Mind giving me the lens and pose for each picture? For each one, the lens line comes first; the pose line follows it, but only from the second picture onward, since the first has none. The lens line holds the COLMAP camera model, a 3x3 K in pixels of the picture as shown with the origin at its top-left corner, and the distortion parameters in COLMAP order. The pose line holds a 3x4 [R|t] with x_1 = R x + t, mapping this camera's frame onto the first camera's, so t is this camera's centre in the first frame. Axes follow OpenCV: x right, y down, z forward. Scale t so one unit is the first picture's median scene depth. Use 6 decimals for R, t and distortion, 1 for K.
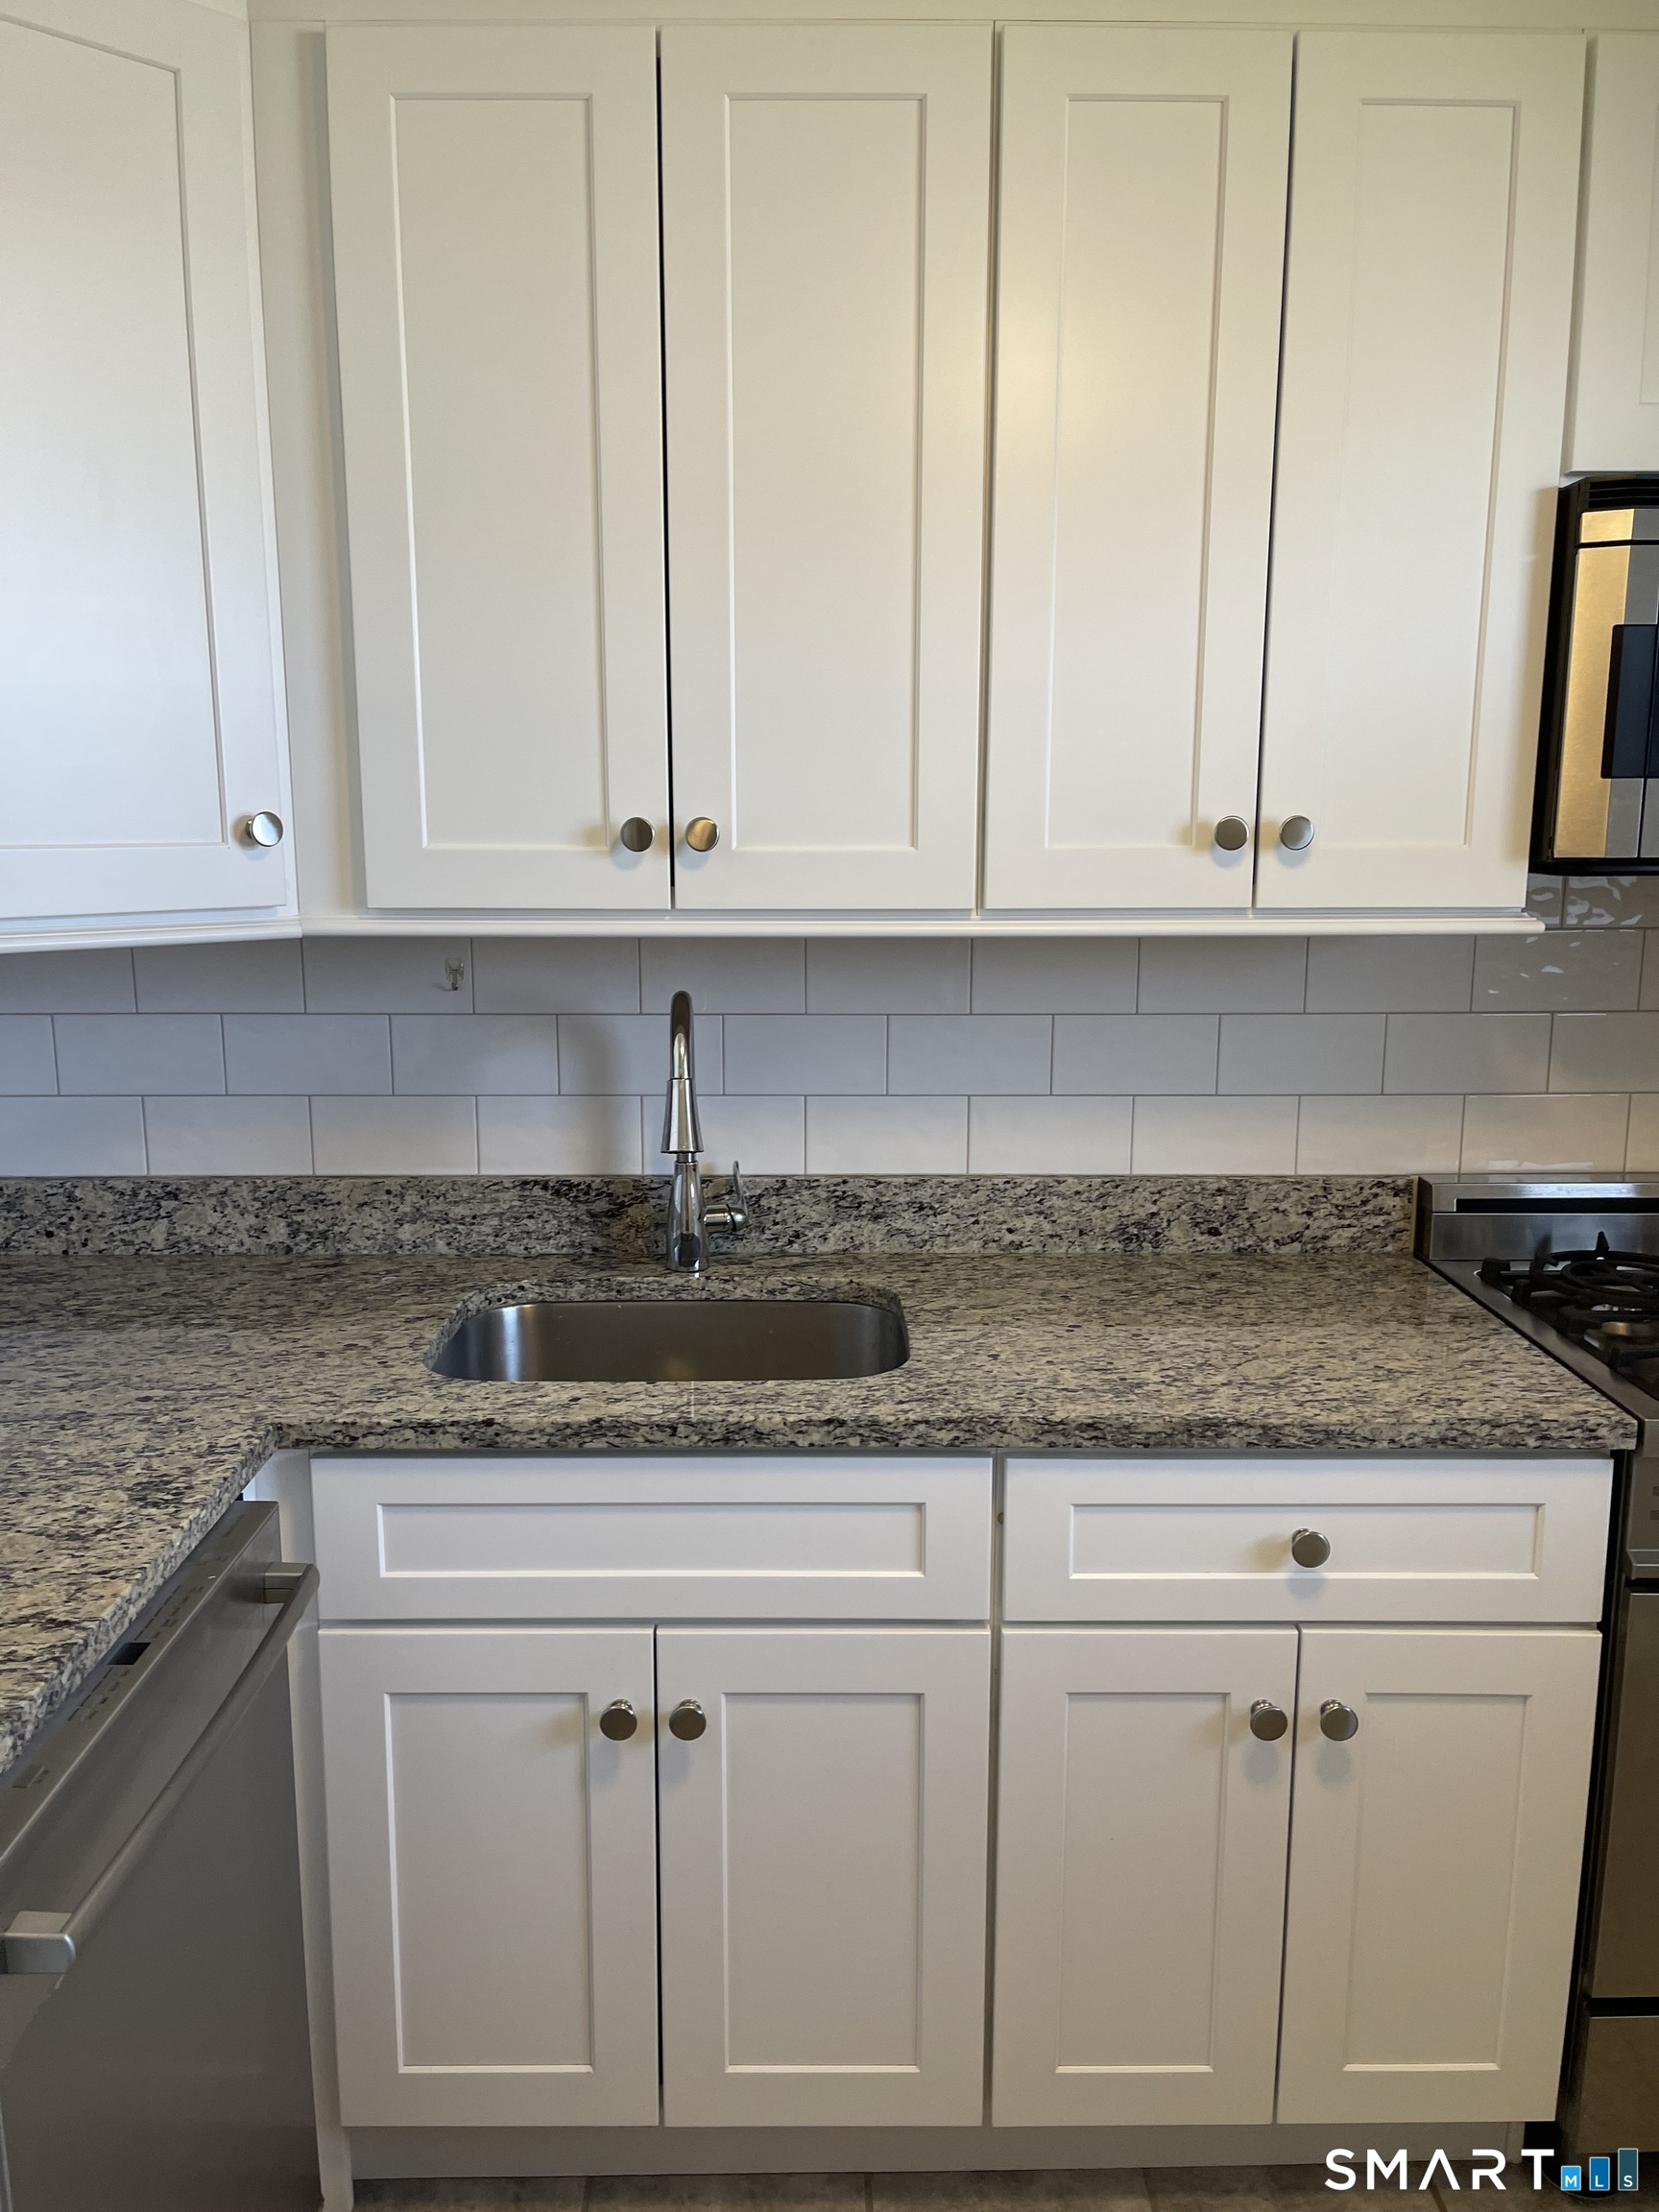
lens RADIAL K [[1675.1, 0, 820.7], [0, 1675.1, 1105.3], [0, 0, 1]] dist [0.061311, -0.099033]
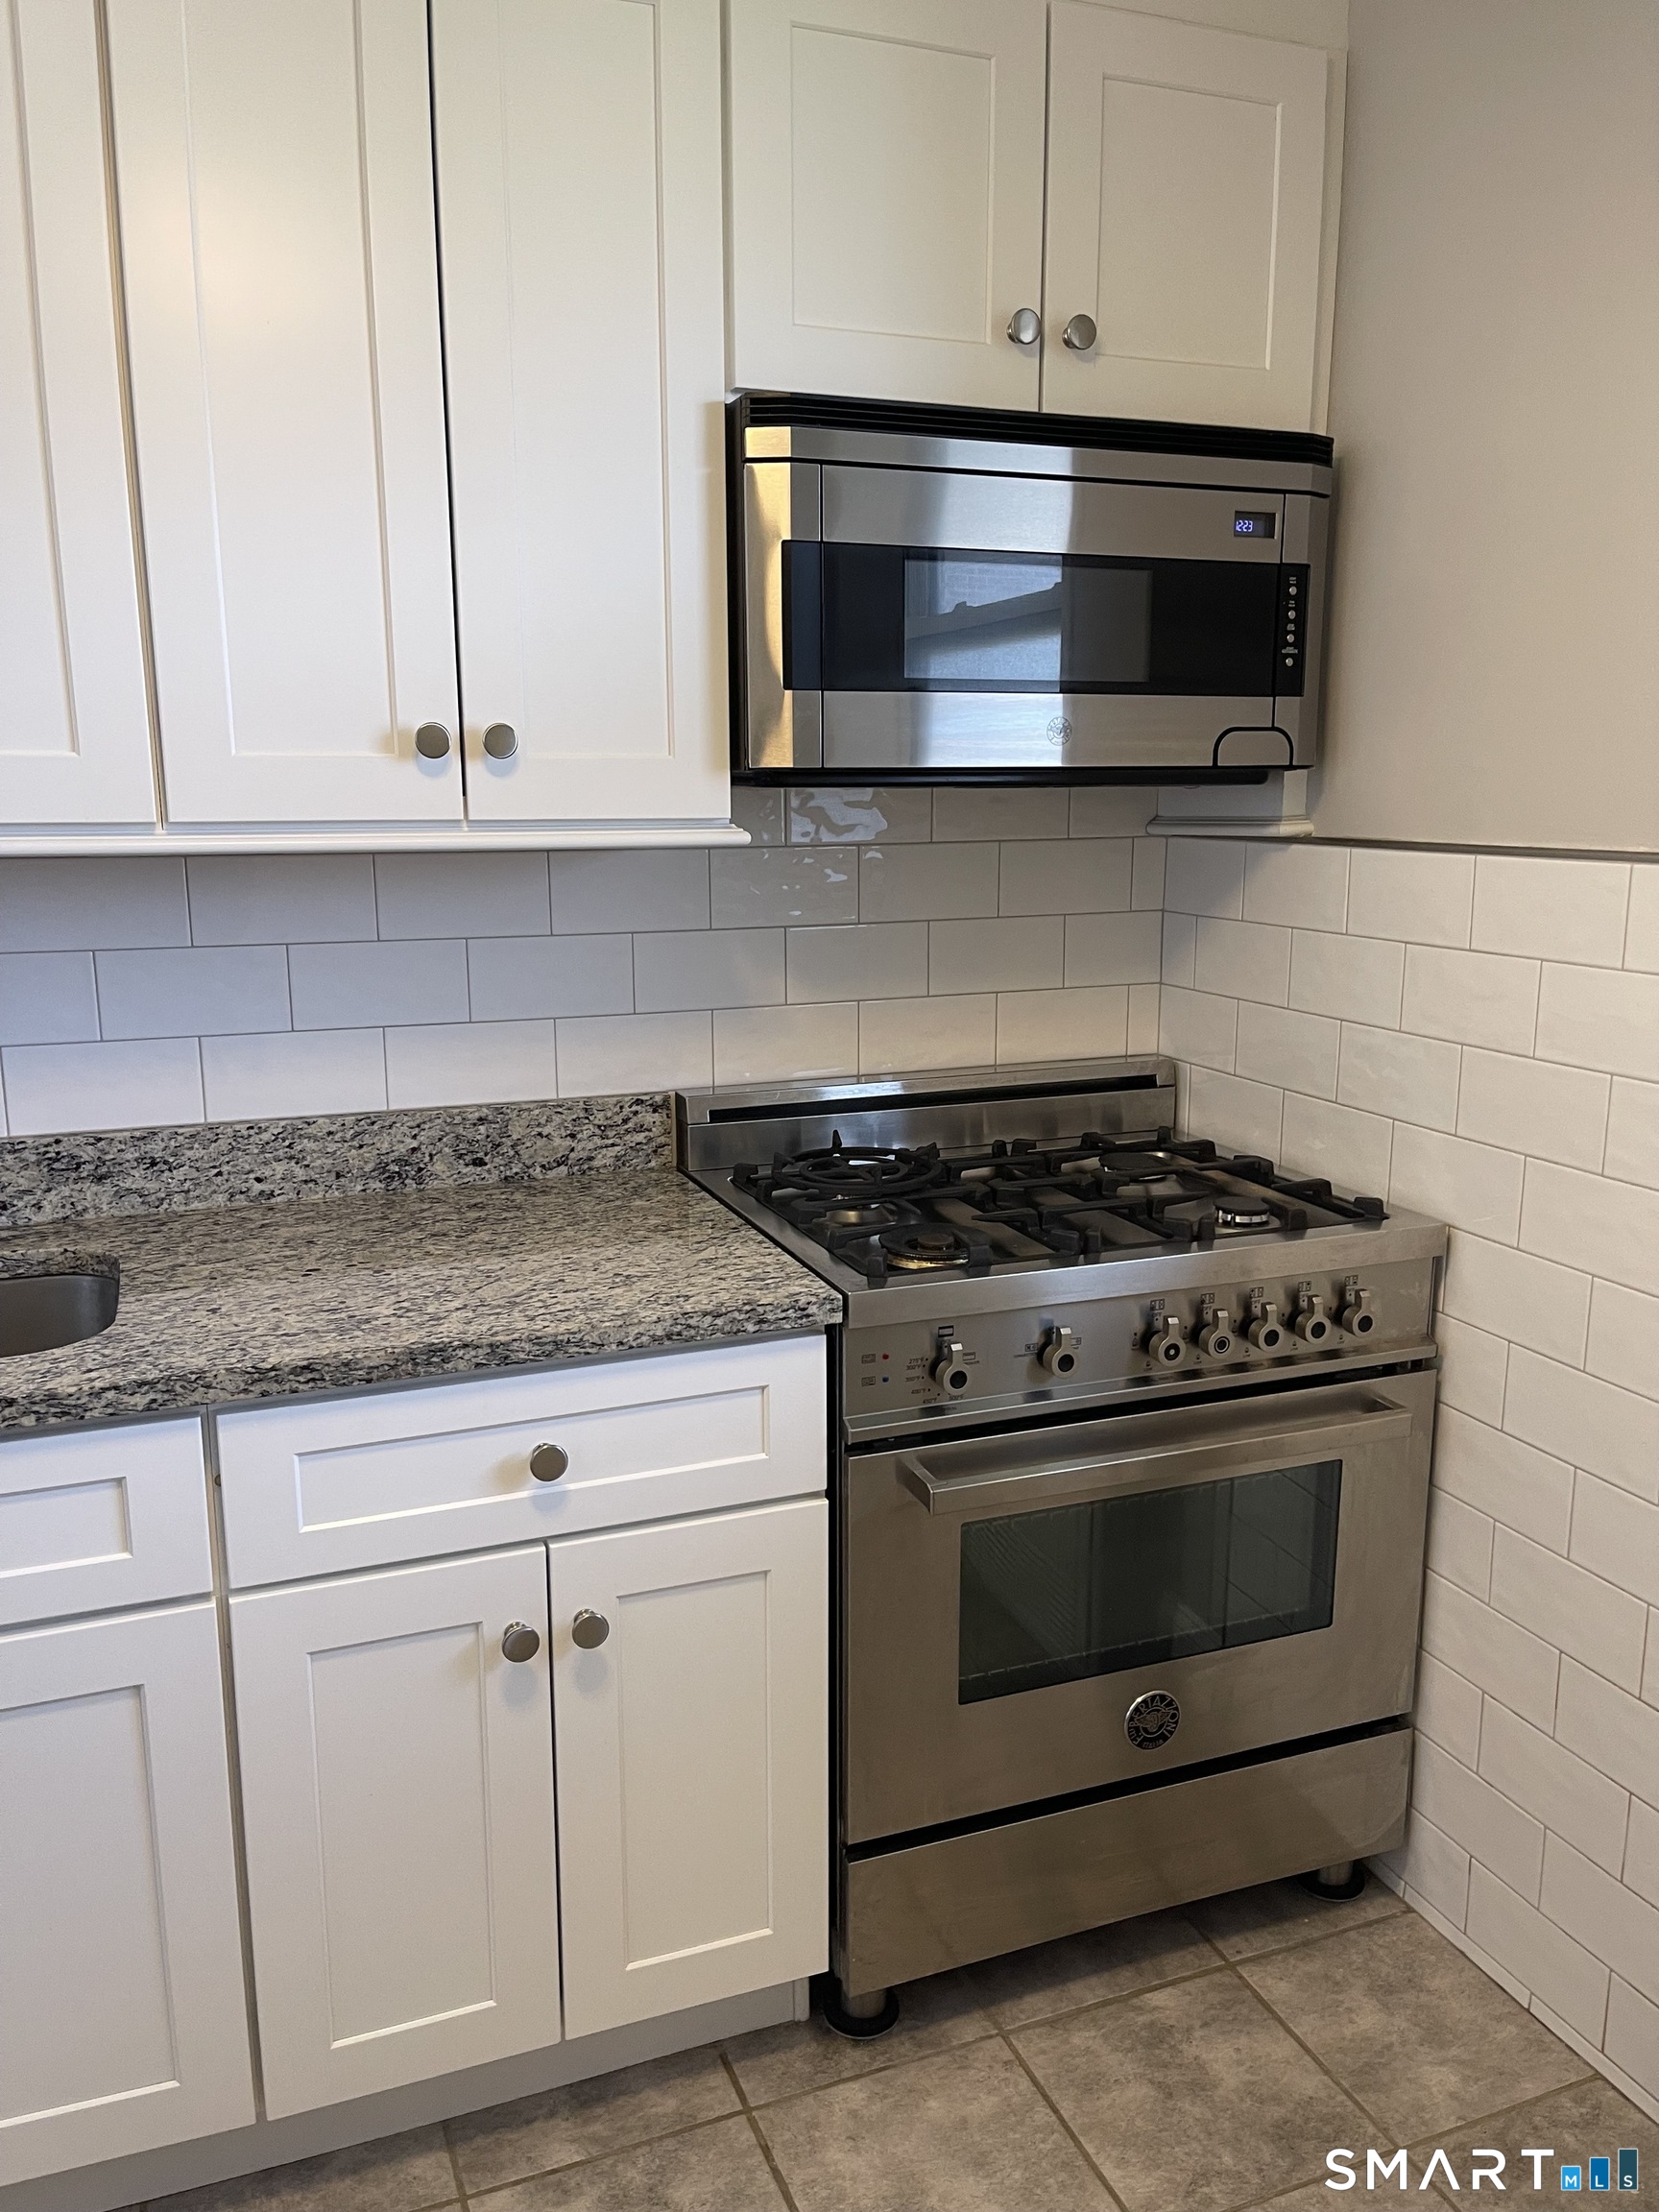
lens RADIAL K [[1675.1, 0, 820.7], [0, 1675.1, 1105.3], [0, 0, 1]] dist [0.061311, -0.099033]
pose [[0.934380, -0.071569, 0.349016, 0.096882], [0.064915, 0.997417, 0.030739, 0.029893], [-0.350314, -0.006066, 0.936613, 0.017587]]
